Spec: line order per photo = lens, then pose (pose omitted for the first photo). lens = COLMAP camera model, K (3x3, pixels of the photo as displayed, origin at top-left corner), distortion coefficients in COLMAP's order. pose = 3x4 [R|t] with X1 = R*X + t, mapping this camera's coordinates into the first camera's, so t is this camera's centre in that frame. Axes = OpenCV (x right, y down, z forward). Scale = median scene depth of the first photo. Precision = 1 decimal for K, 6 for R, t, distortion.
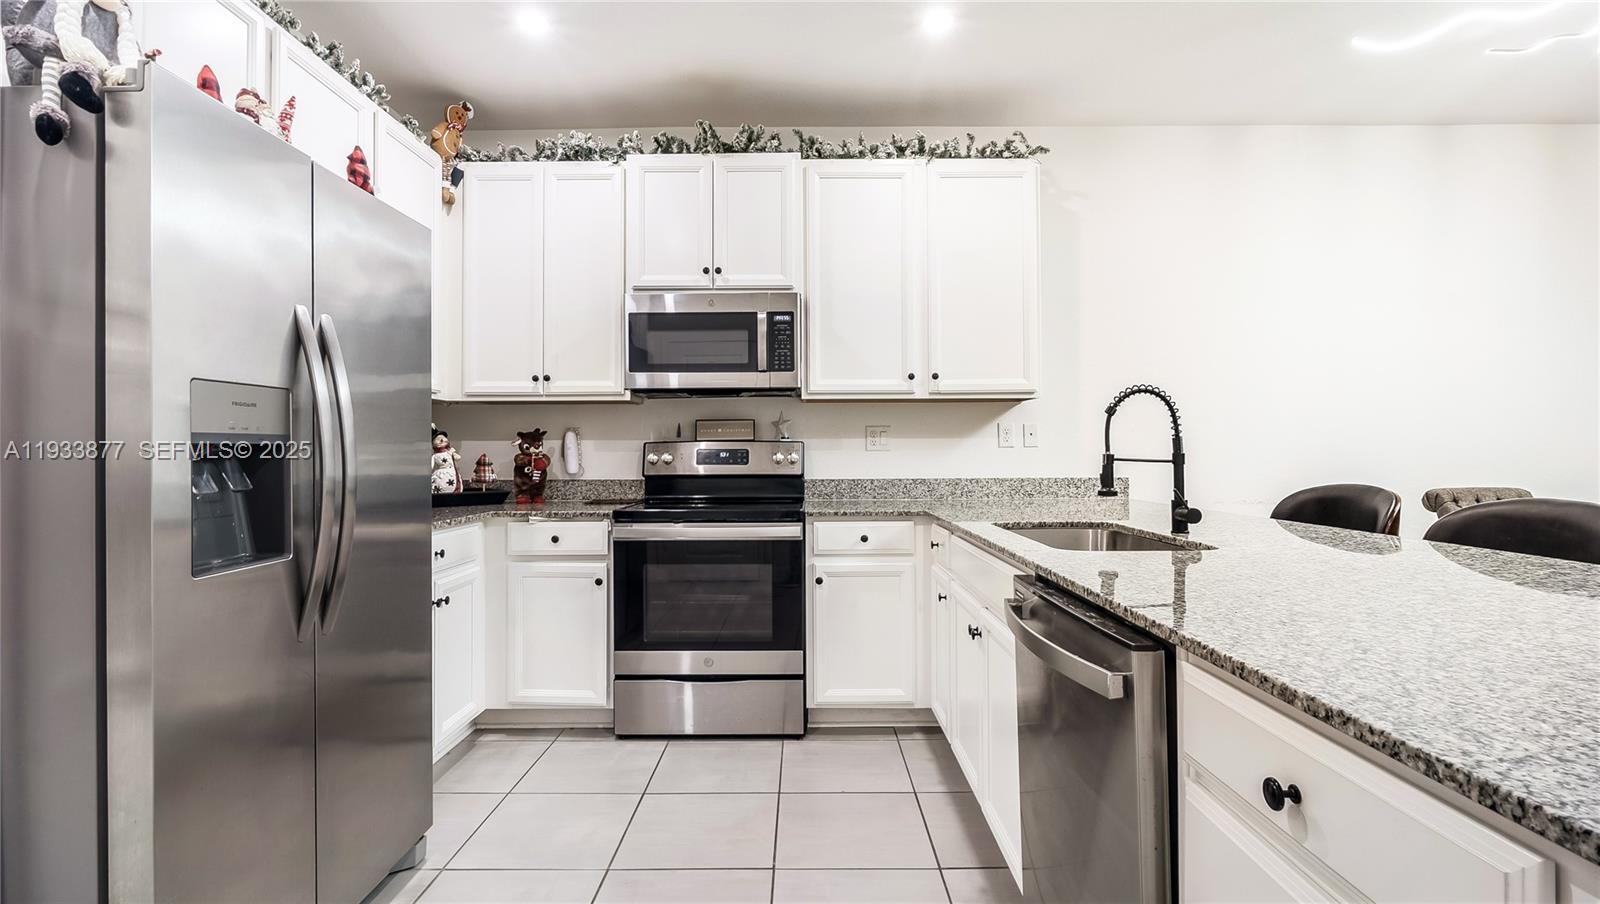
lens RADIAL K [[738.9, 0, 805.1], [0, 738.9, 444.7], [0, 0, 1]] dist [-0.009487, -0.000044]
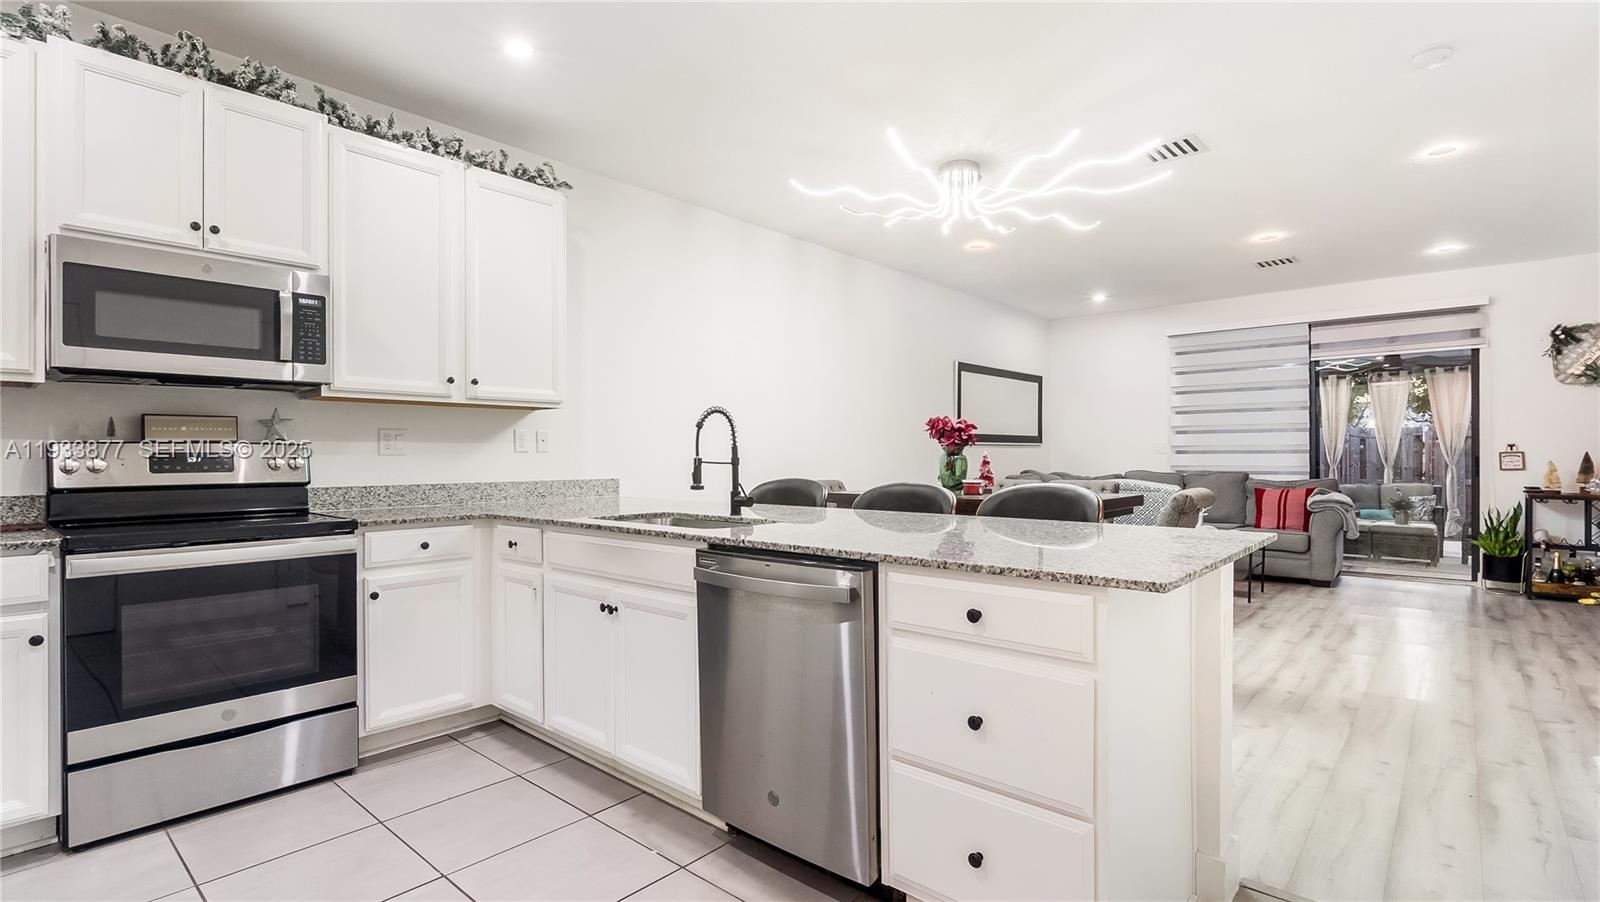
lens RADIAL K [[738.9, 0, 806.9], [0, 738.9, 455.3], [0, 0, 1]] dist [-0.009487, -0.000044]
pose [[0.655111, 0.002090, 0.755530, -0.295399], [-0.007404, 0.999966, 0.003654, 0.001165], [-0.755497, -0.007987, 0.655104, -0.008002]]
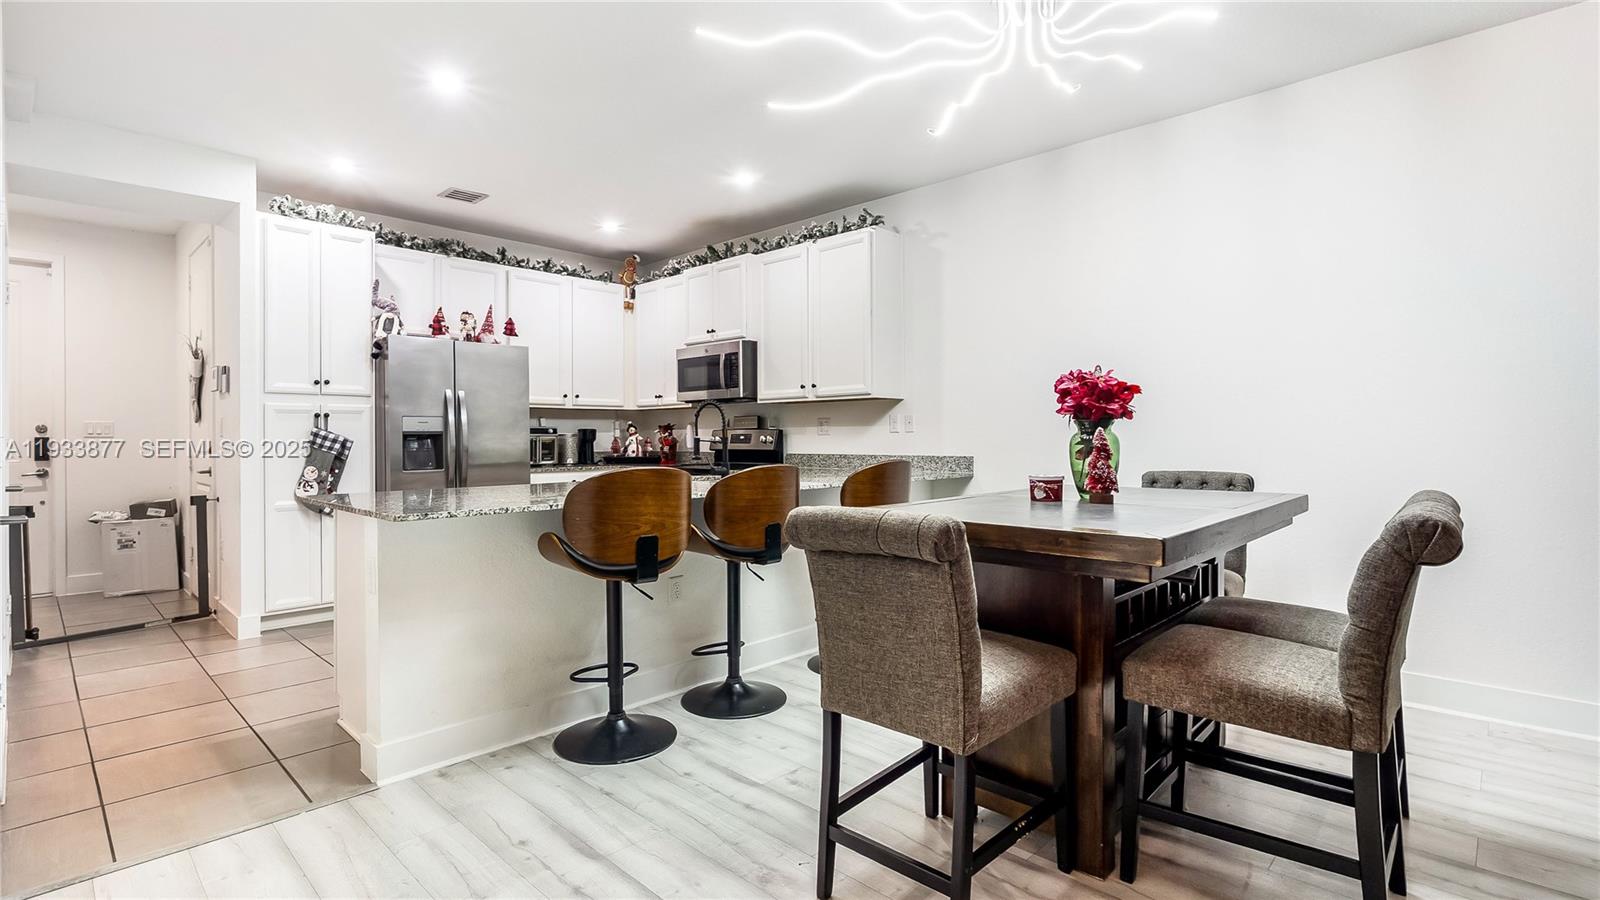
lens RADIAL K [[755.8, 0, 813.3], [0, 755.8, 442.6], [0, 0, 1]] dist [0.000912, 0.000234]
pose [[0.732552, 0.006175, -0.680683, 1.254402], [0.008940, 0.999785, 0.018691, -0.006041], [0.680652, -0.019777, 0.732339, -0.138739]]
